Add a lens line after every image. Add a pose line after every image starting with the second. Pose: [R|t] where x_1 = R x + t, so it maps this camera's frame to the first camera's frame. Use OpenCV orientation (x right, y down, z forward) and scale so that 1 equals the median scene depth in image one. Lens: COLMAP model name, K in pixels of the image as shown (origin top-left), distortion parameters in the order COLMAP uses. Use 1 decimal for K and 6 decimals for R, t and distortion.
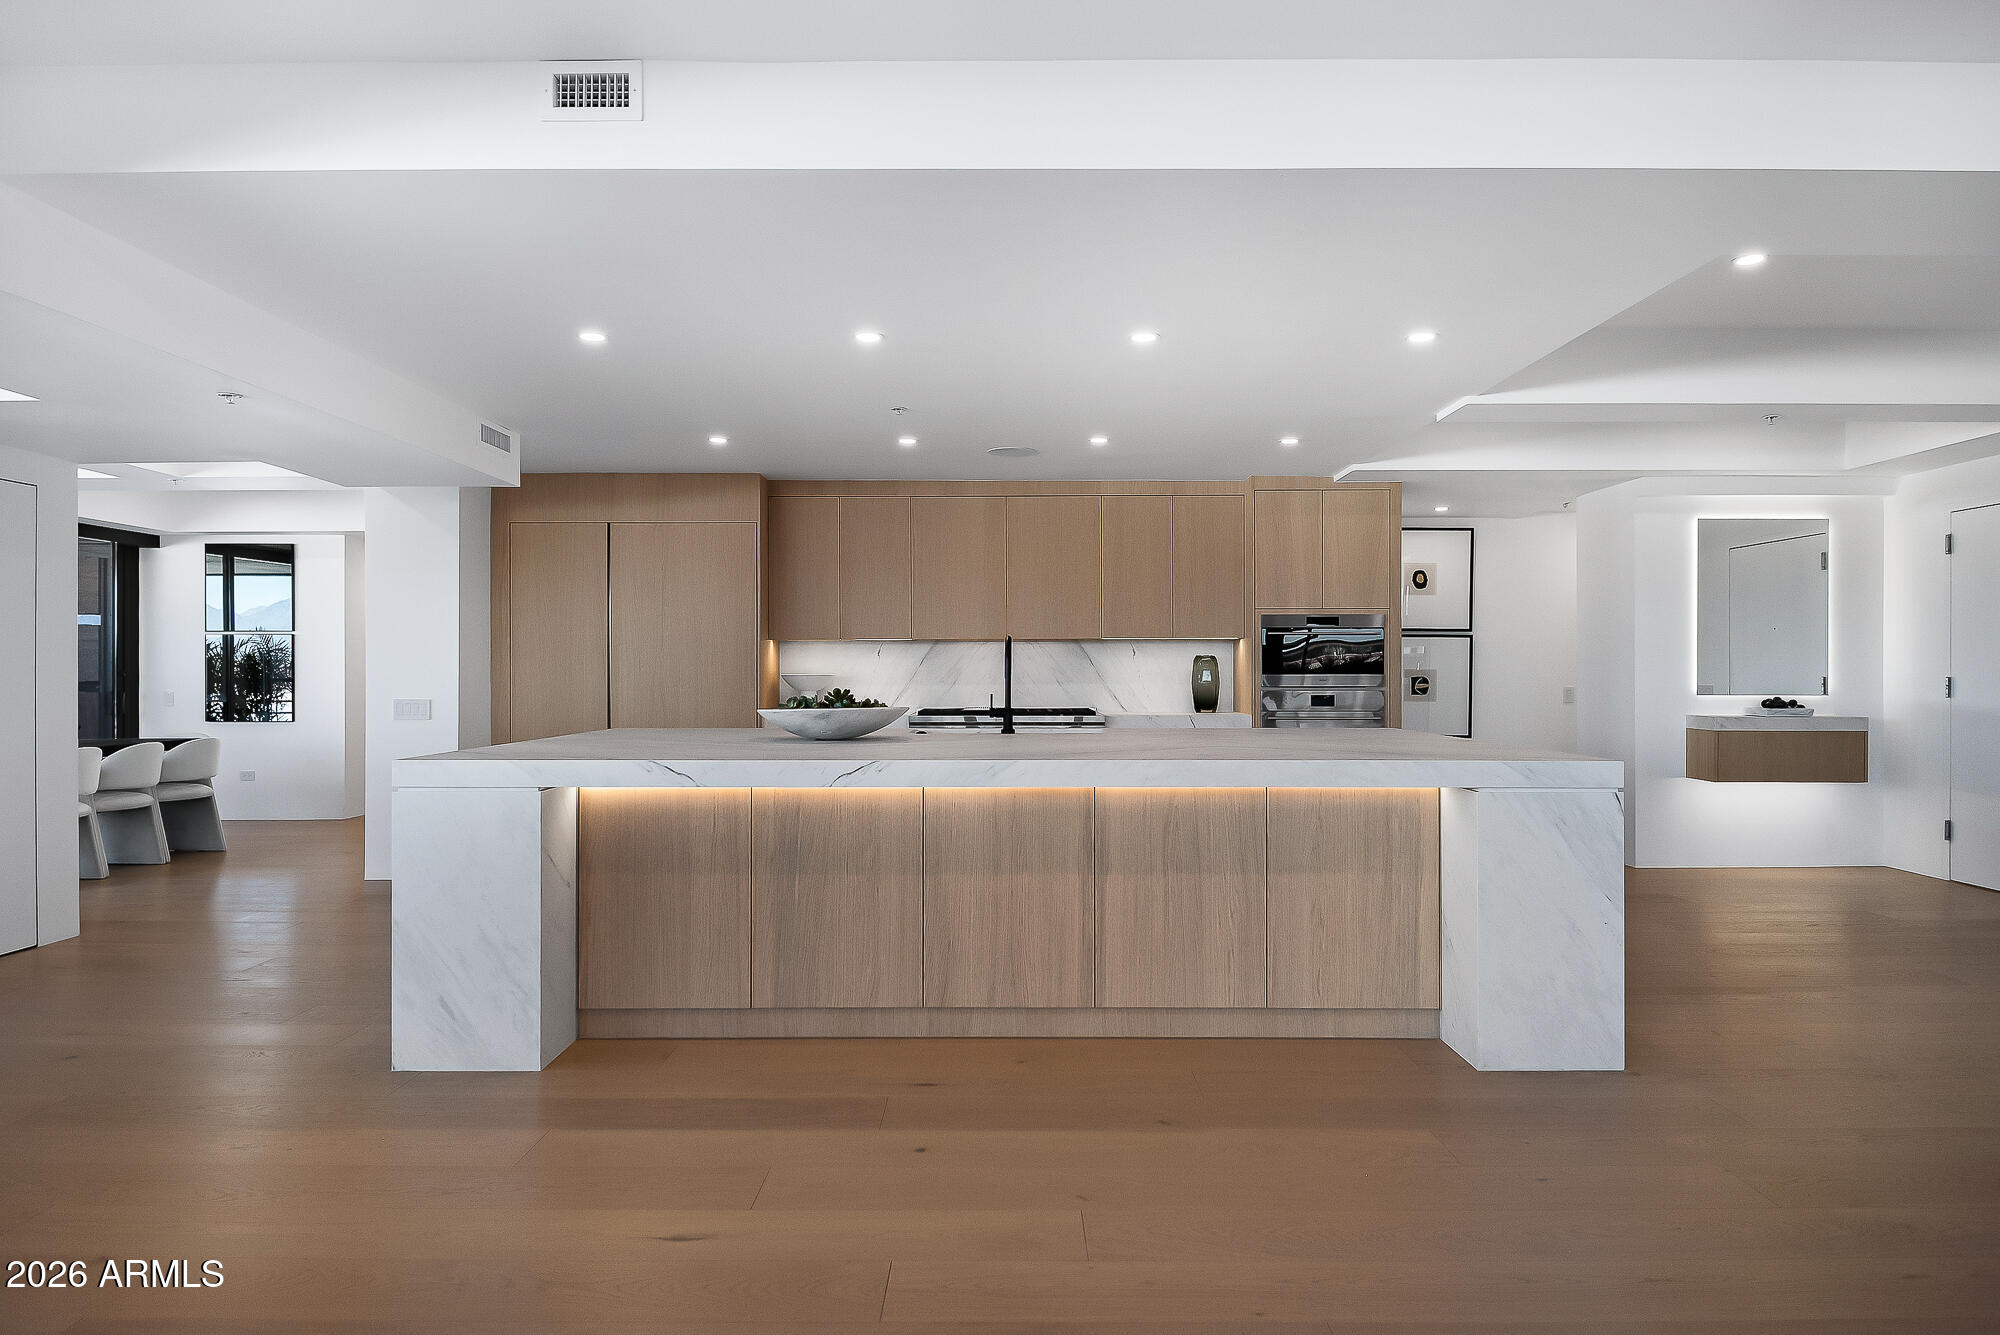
lens RADIAL K [[1195.8, 0, 1000.0], [0, 1195.8, 667.5], [0, 0, 1]] dist [0.017311, -0.033838]
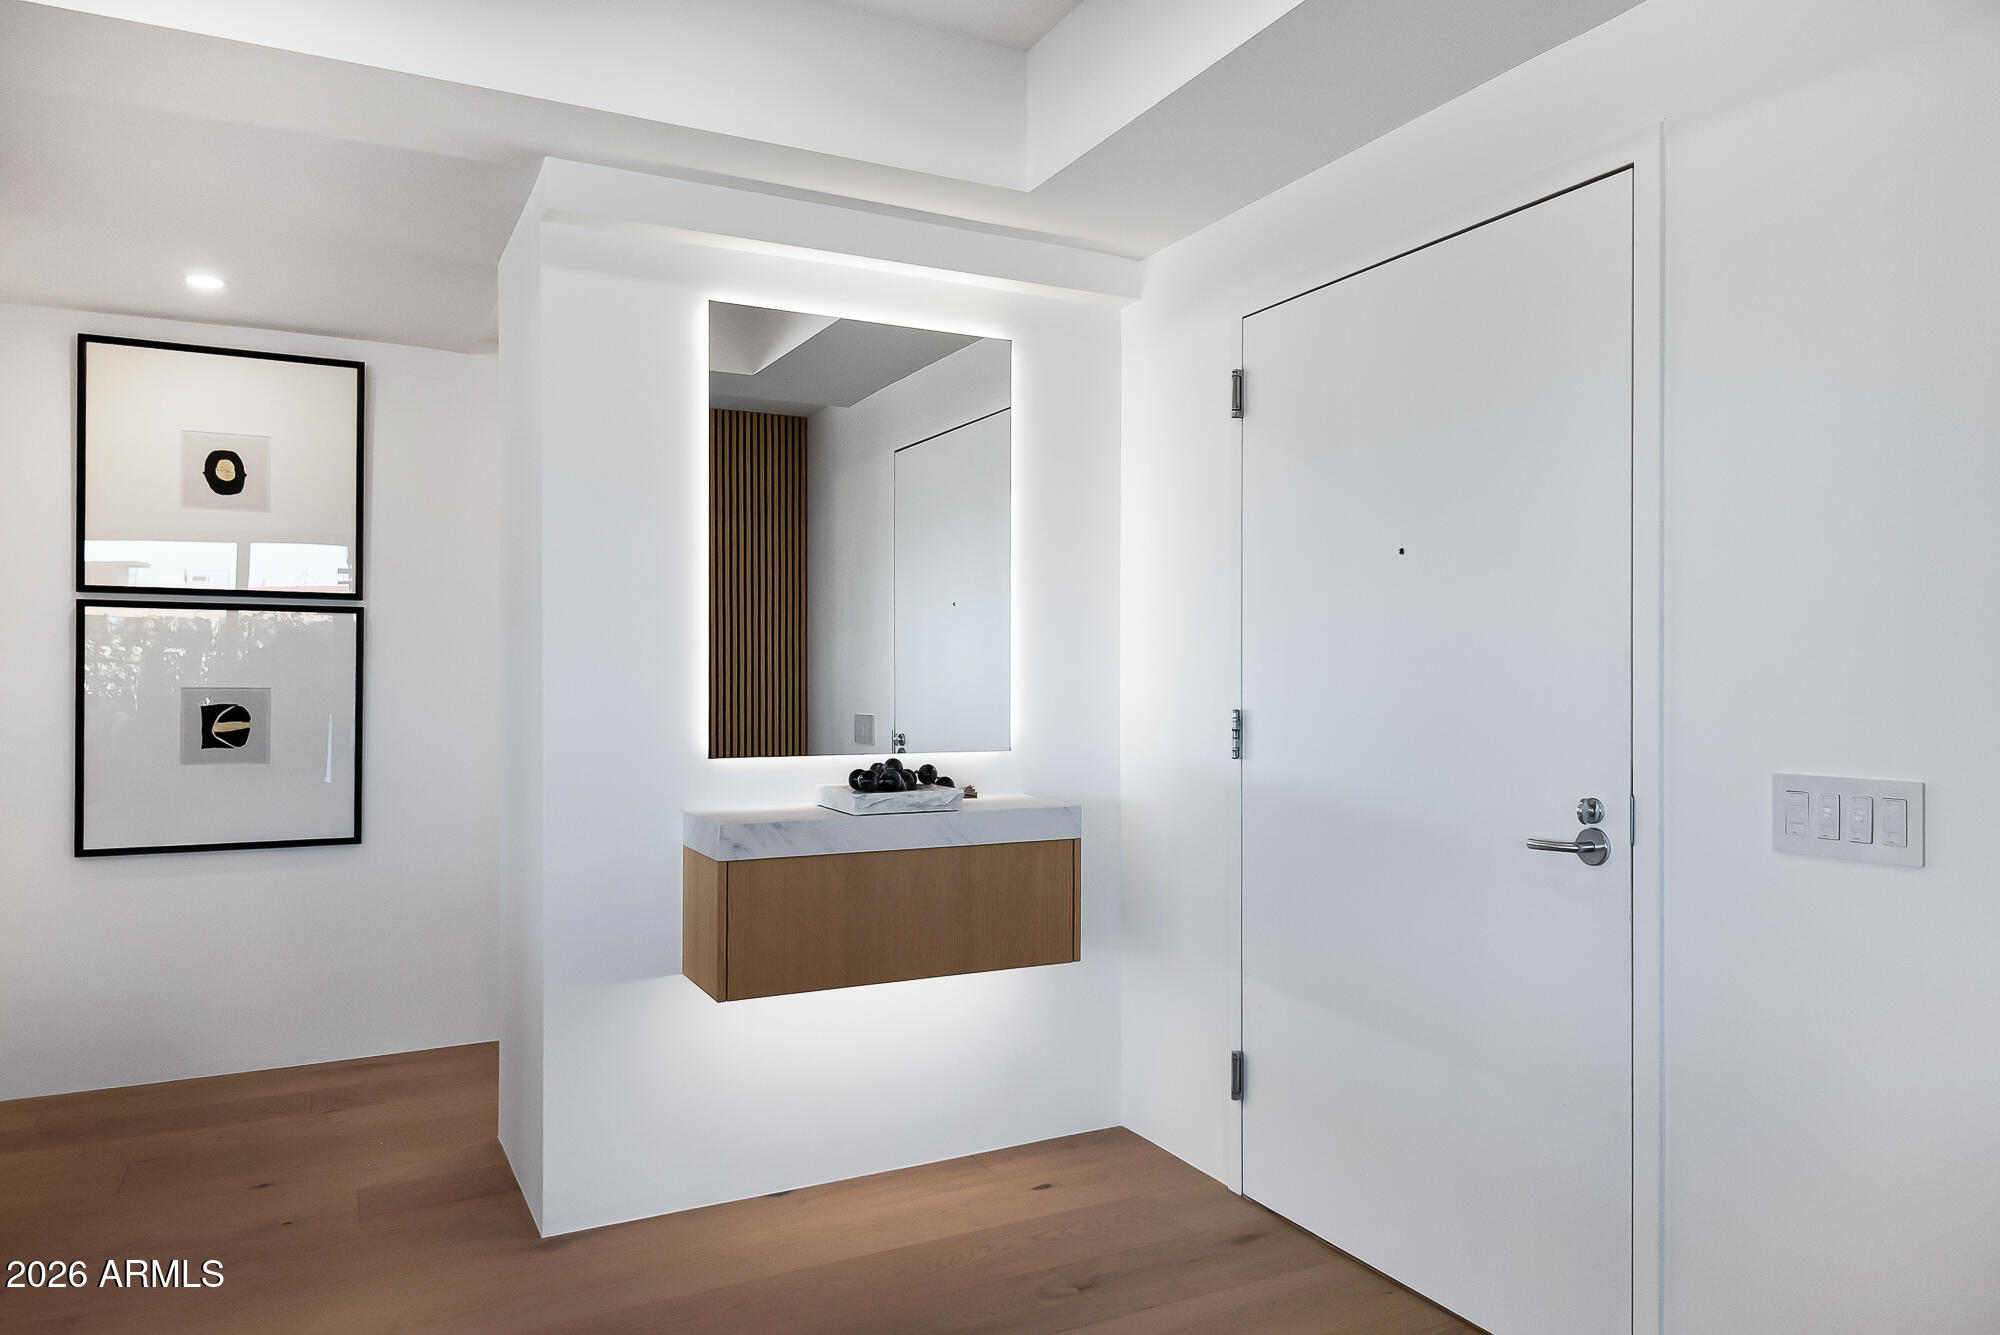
lens RADIAL K [[1301.4, 0, 1000.0], [0, 1301.4, 667.5], [0, 0, 1]] dist [0.002886, 0.000547]
pose [[0.885907, -0.000085, 0.463863, 0.479473], [0.000606, 0.999999, -0.000974, -0.006046], [-0.463862, 0.001144, 0.885907, 0.596278]]
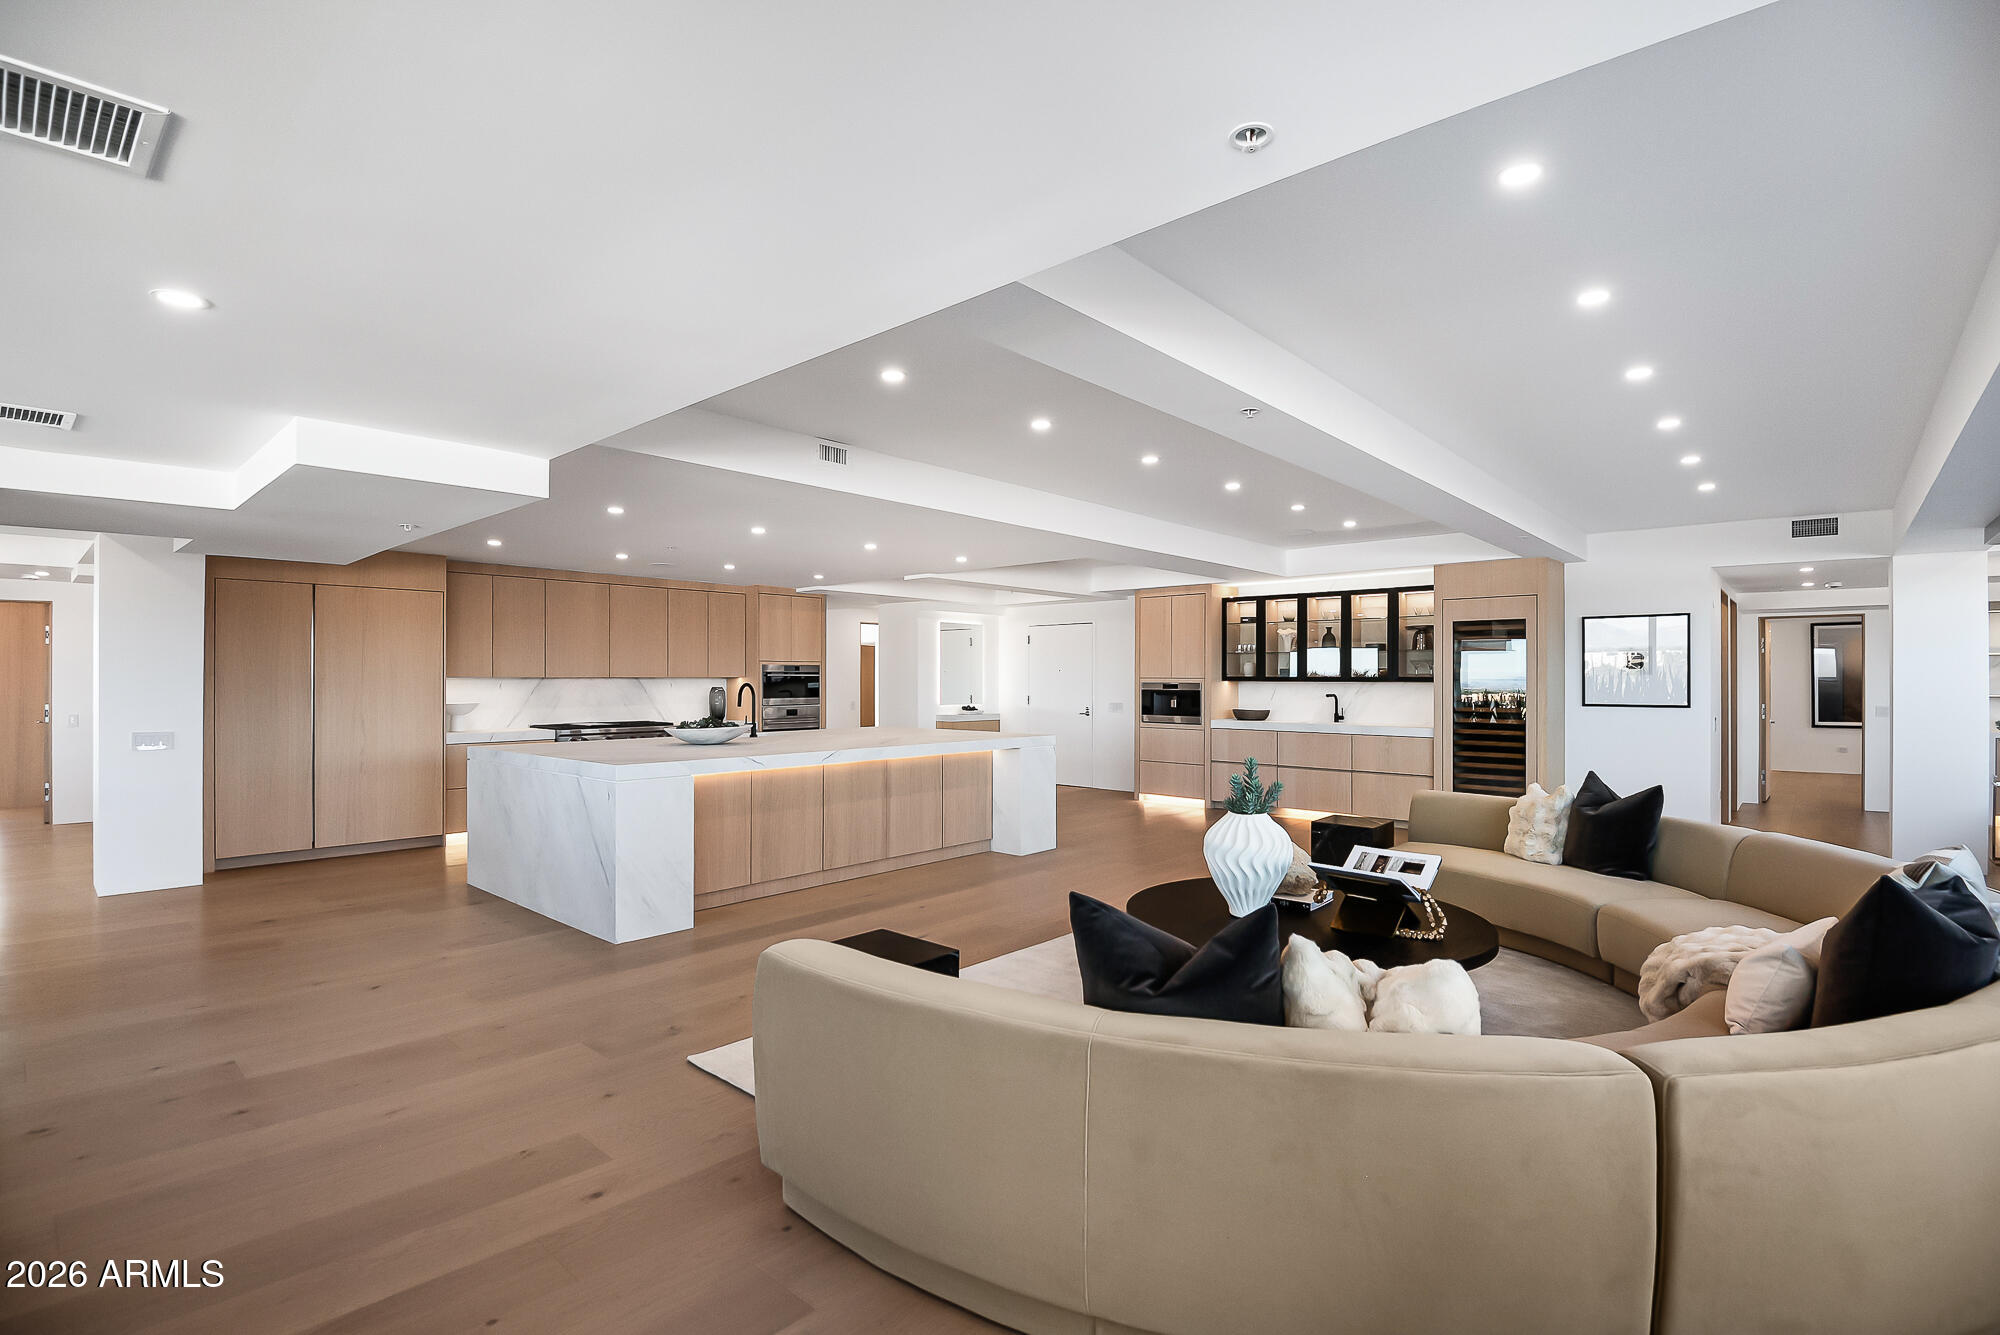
lens RADIAL K [[917.1, 0, 1000.0], [0, 917.1, 667.5], [0, 0, 1]] dist [-0.001233, -0.020592]
pose [[0.655441, 0.010189, 0.755178, -0.582969], [-0.003456, 0.999939, -0.010492, -0.027170], [-0.755239, 0.004267, 0.655436, -0.146515]]
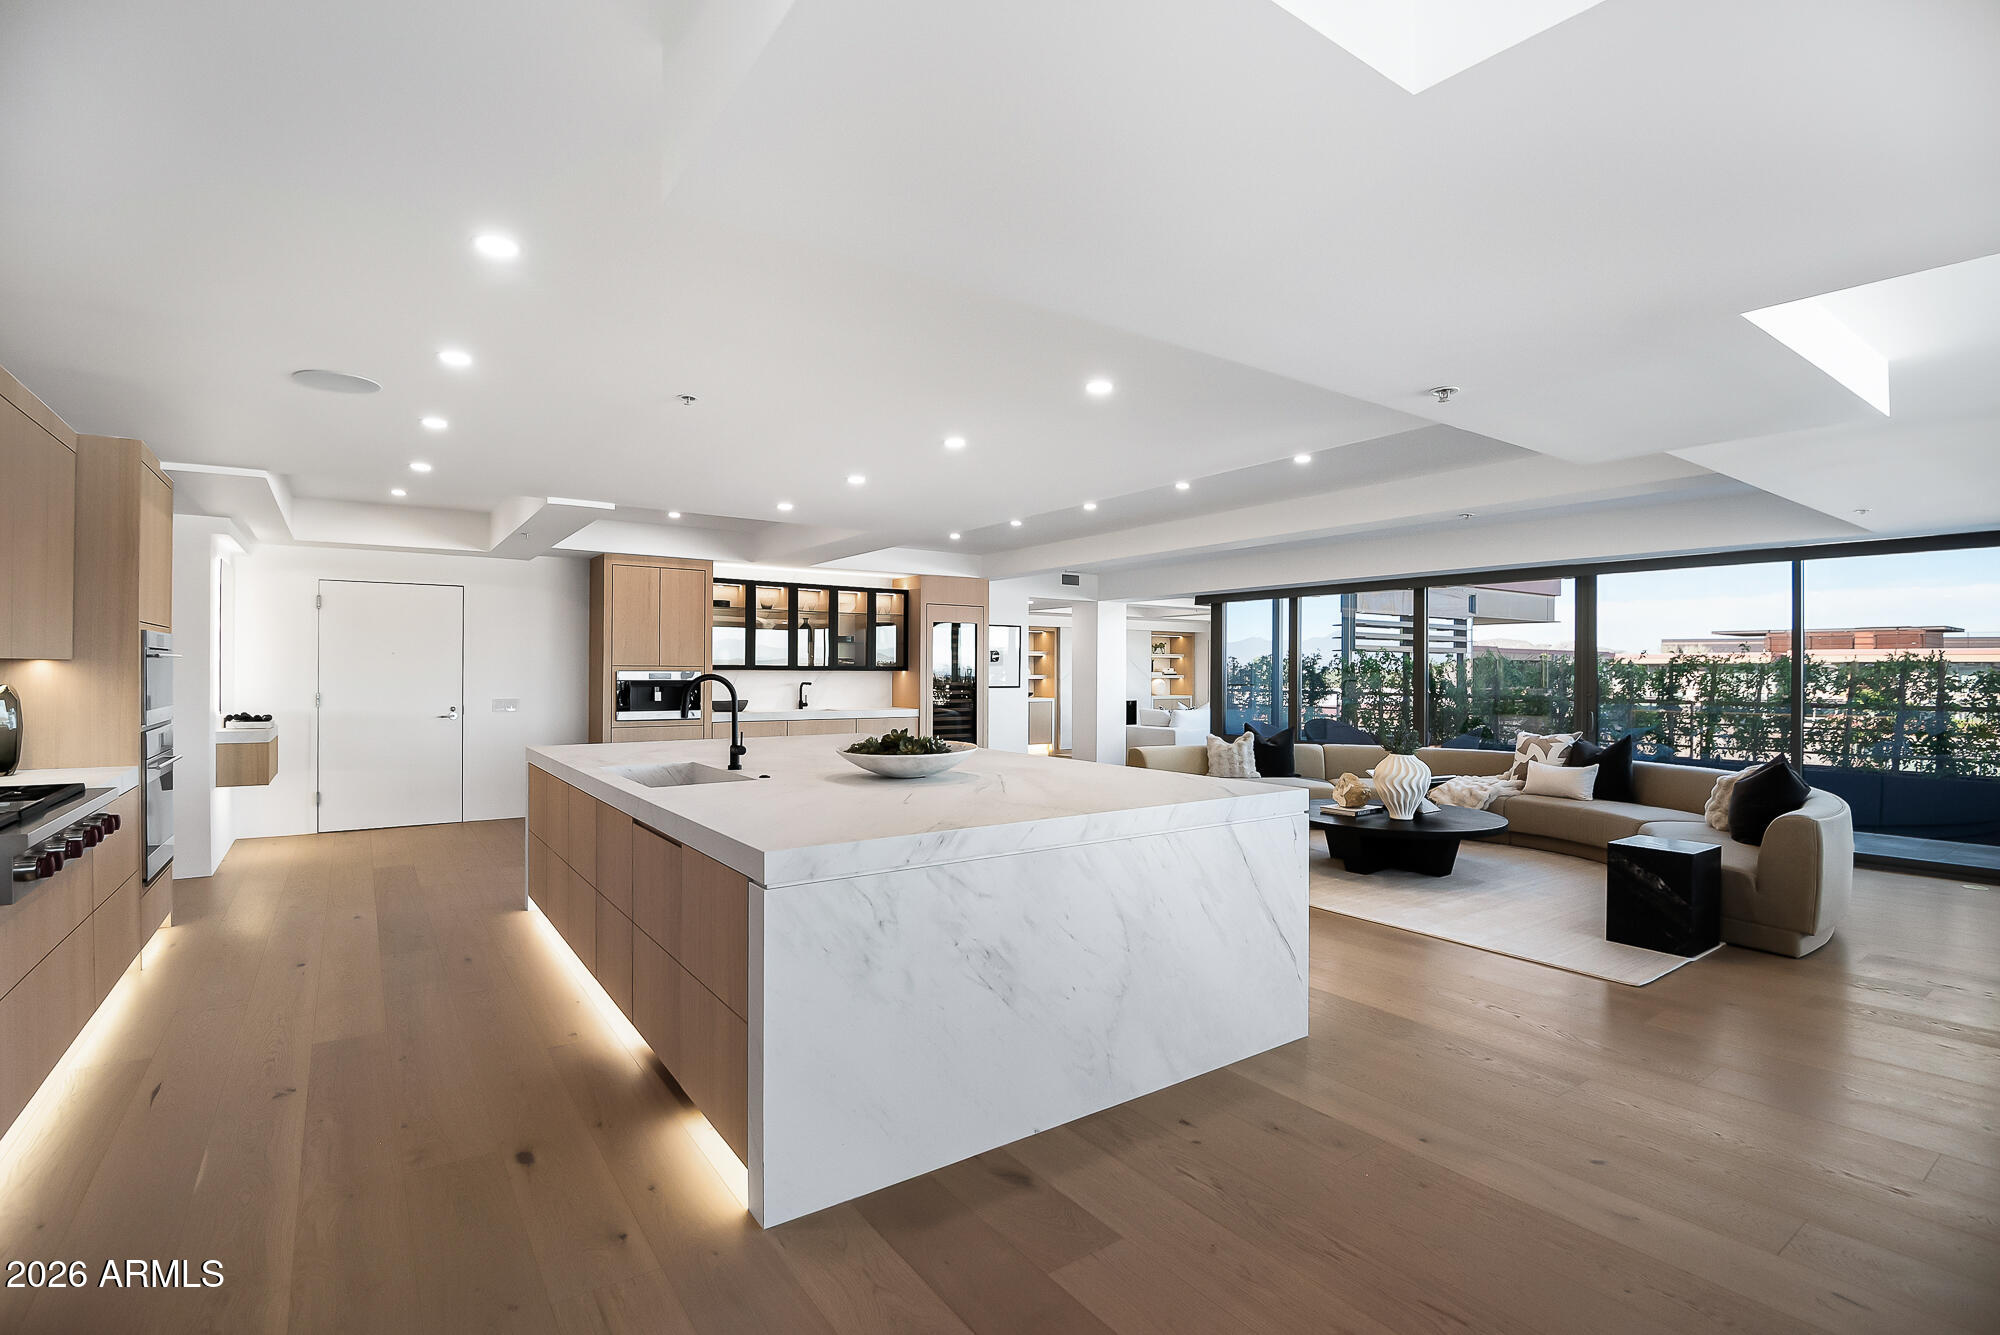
lens RADIAL K [[917.1, 0, 1000.0], [0, 917.1, 667.5], [0, 0, 1]] dist [-0.001233, -0.020592]
pose [[-0.580483, 0.000682, 0.814272, -0.561958], [-0.006995, 0.999959, -0.005824, -0.020695], [-0.814242, -0.009076, -0.580454, 0.909183]]
